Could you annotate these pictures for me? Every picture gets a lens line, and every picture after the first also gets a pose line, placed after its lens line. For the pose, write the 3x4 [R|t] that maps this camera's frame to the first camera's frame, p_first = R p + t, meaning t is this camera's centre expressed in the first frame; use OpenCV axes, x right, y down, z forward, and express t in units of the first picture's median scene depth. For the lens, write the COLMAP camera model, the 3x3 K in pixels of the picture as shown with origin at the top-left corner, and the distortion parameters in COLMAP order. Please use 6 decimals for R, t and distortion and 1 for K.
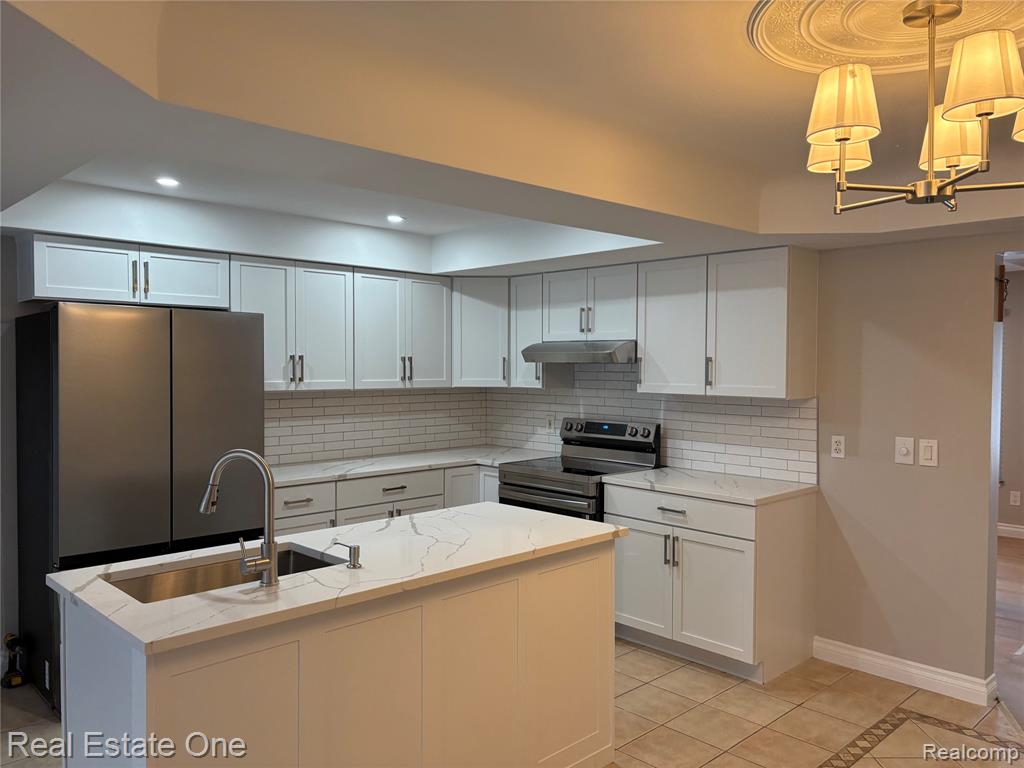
lens RADIAL K [[772.7, 0, 512.0], [0, 772.7, 384.0], [0, 0, 1]] dist [0.072500, -0.088510]
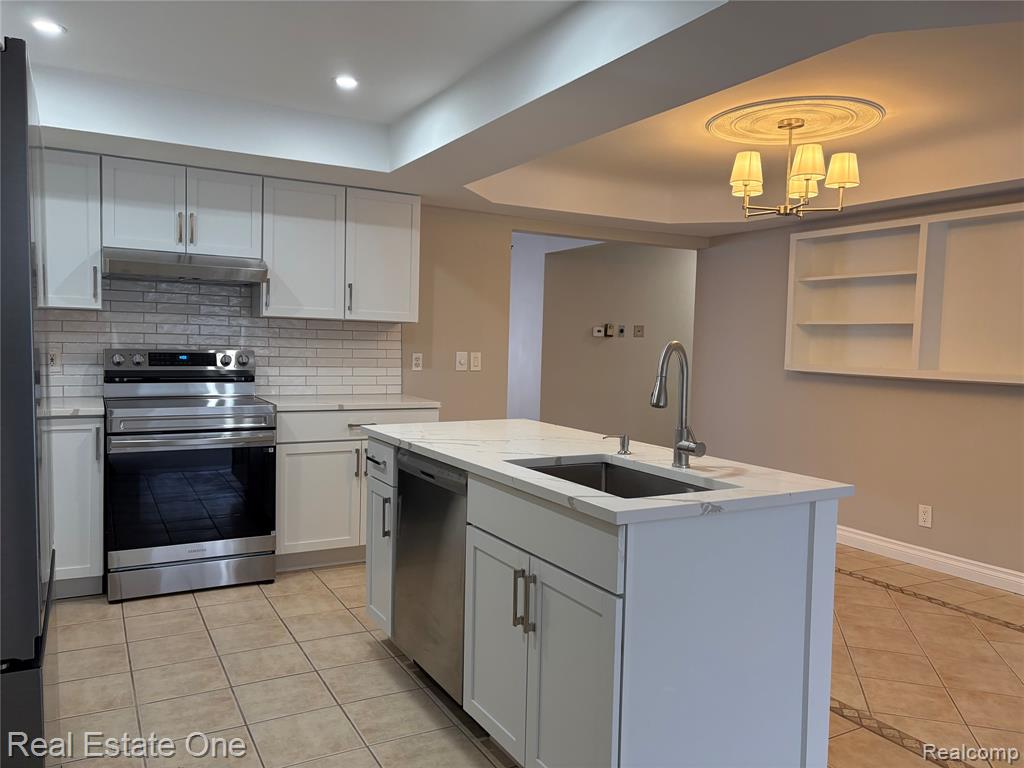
lens RADIAL K [[772.7, 0, 512.0], [0, 772.7, 384.0], [0, 0, 1]] dist [0.072500, -0.088510]
pose [[0.261380, -0.054469, 0.963698, -0.674366], [-0.000899, 0.998392, 0.056674, 0.039693], [-0.965236, -0.015680, 0.260911, 0.463603]]
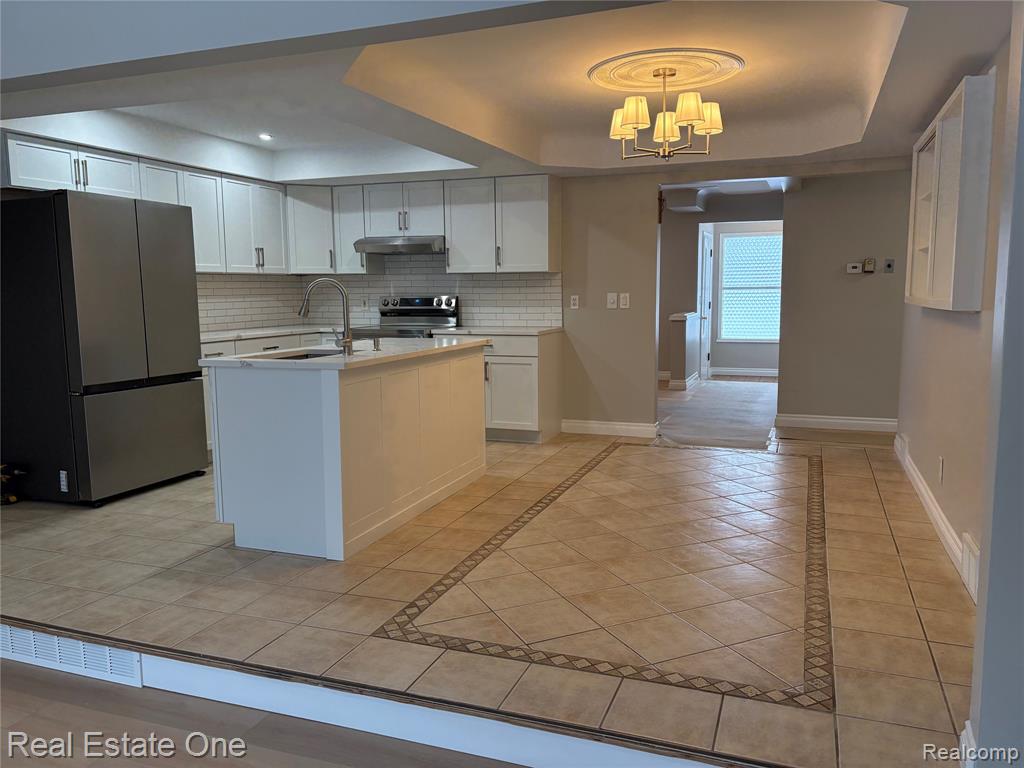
lens RADIAL K [[772.7, 0, 512.0], [0, 772.7, 384.0], [0, 0, 1]] dist [0.072500, -0.088510]
pose [[0.904637, -0.066231, 0.421005, -0.348362], [0.025357, 0.994465, 0.101960, 0.073379], [-0.425428, -0.081561, 0.901310, -0.368397]]
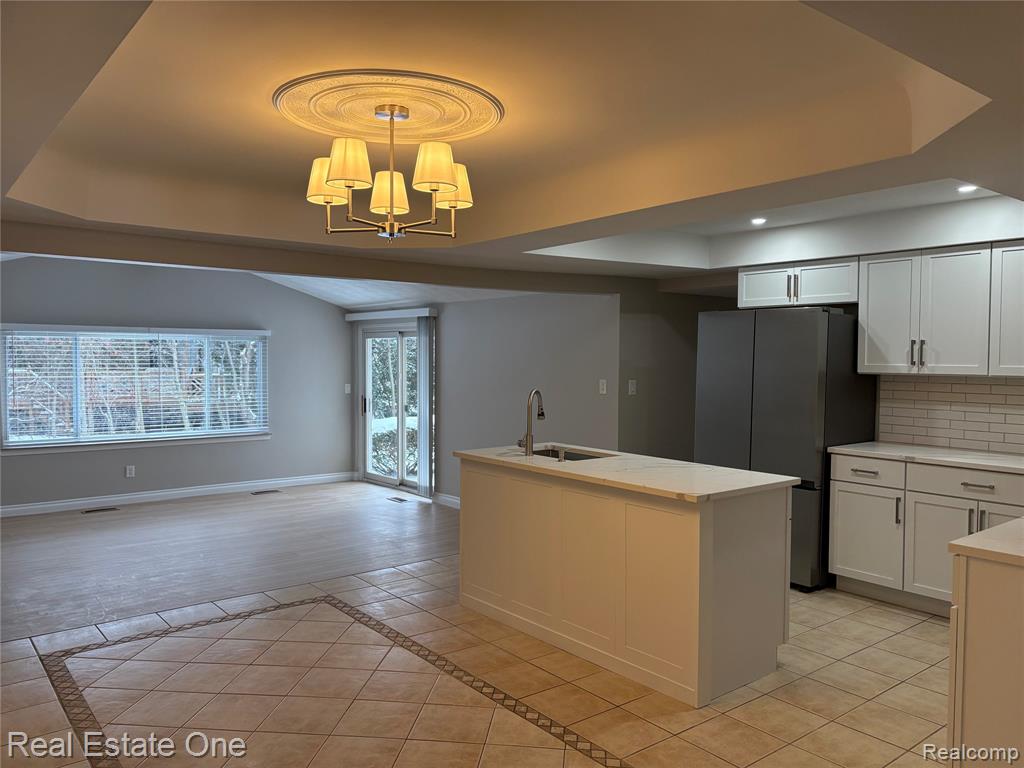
lens RADIAL K [[772.7, 0, 512.0], [0, 772.7, 384.0], [0, 0, 1]] dist [0.072500, -0.088510]
pose [[-0.091984, 0.035773, -0.995118, 0.815334], [-0.029909, 0.998804, 0.038670, -0.002641], [0.995311, 0.033320, -0.090804, 0.551575]]
